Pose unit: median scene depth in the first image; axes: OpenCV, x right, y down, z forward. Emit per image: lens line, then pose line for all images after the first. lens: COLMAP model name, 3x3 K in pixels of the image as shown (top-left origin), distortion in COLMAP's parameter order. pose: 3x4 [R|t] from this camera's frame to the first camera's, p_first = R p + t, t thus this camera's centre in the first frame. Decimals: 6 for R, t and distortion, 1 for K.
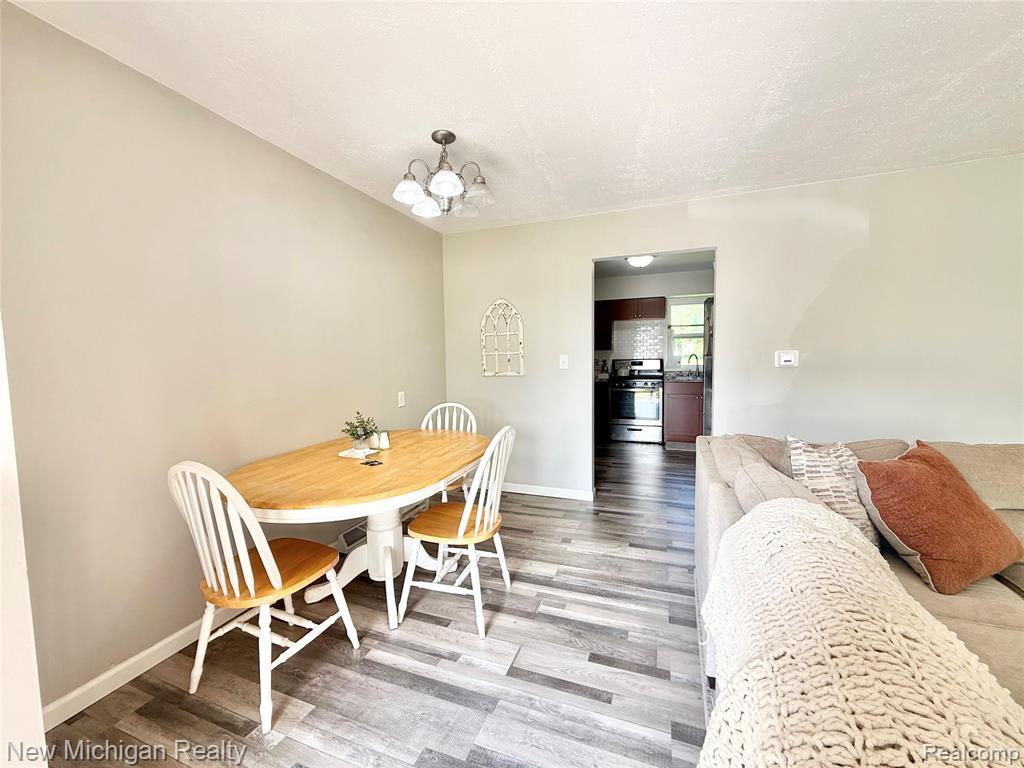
lens RADIAL K [[406.7, 0, 512.0], [0, 406.7, 384.0], [0, 0, 1]] dist [0.002348, 0.000129]
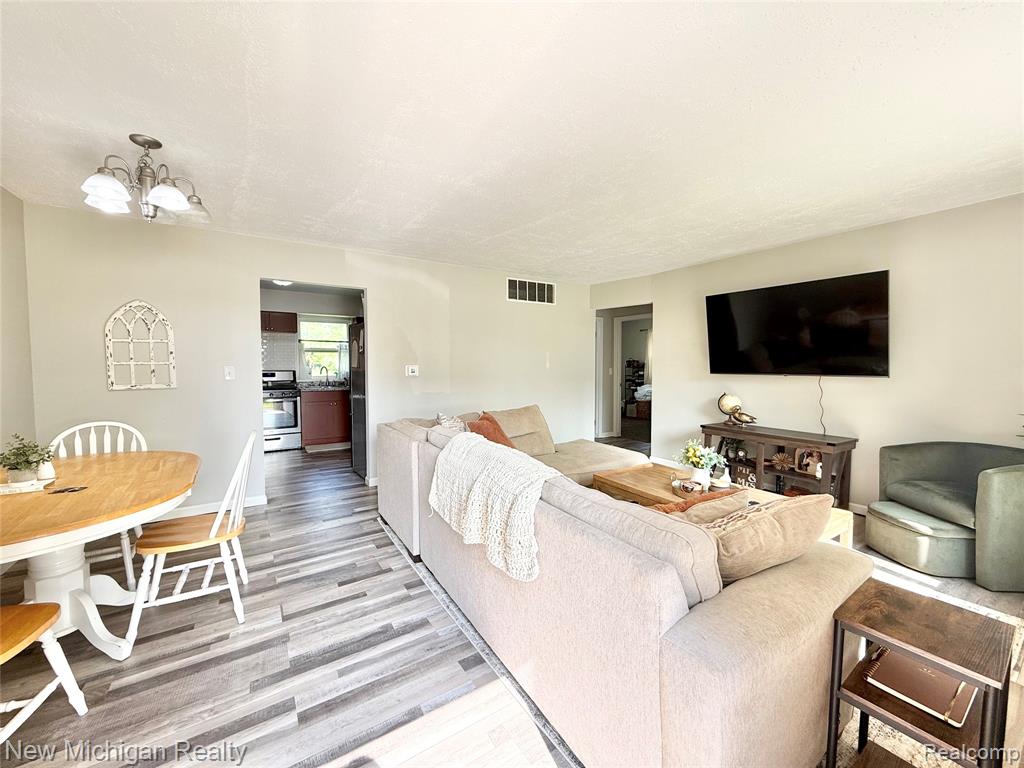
lens RADIAL K [[406.7, 0, 512.0], [0, 406.7, 384.0], [0, 0, 1]] dist [0.002348, 0.000129]
pose [[0.589562, -0.023471, 0.807382, -0.445478], [0.047220, 0.998870, -0.005444, 0.018680], [-0.806342, 0.041334, 0.590003, -0.254186]]
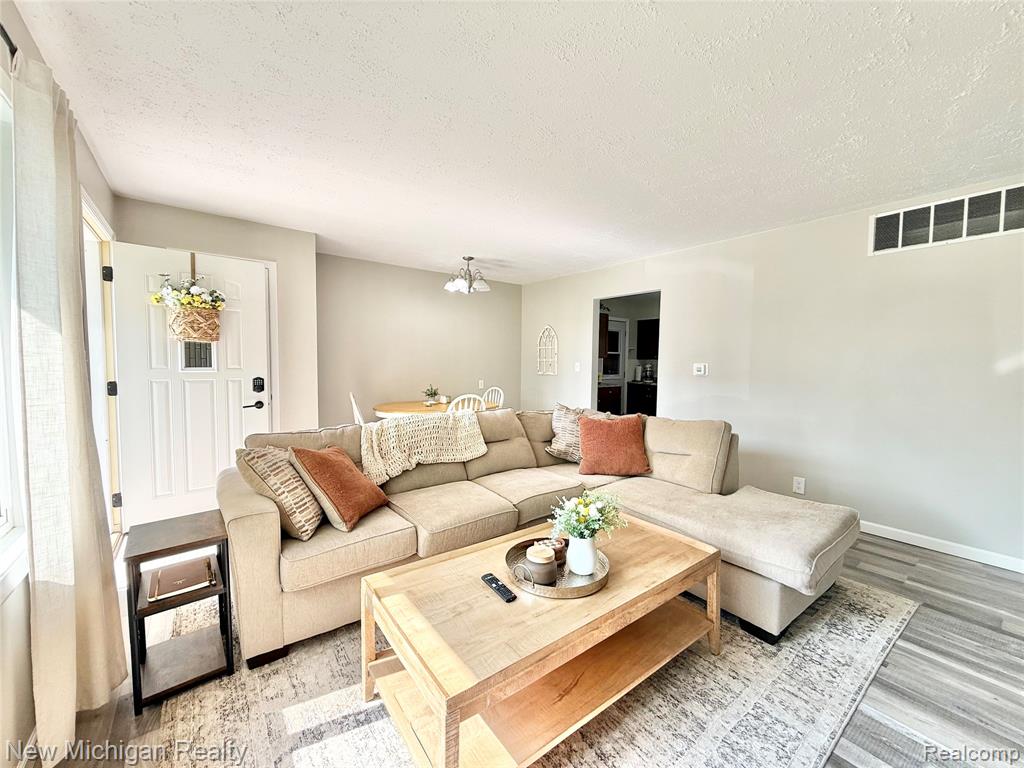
lens RADIAL K [[406.7, 0, 512.0], [0, 406.7, 384.0], [0, 0, 1]] dist [0.002348, 0.000129]
pose [[0.850354, 0.054442, -0.523387, 1.166675], [-0.058658, 0.998242, 0.008534, 0.017541], [0.522931, 0.023445, 0.852052, -0.678183]]
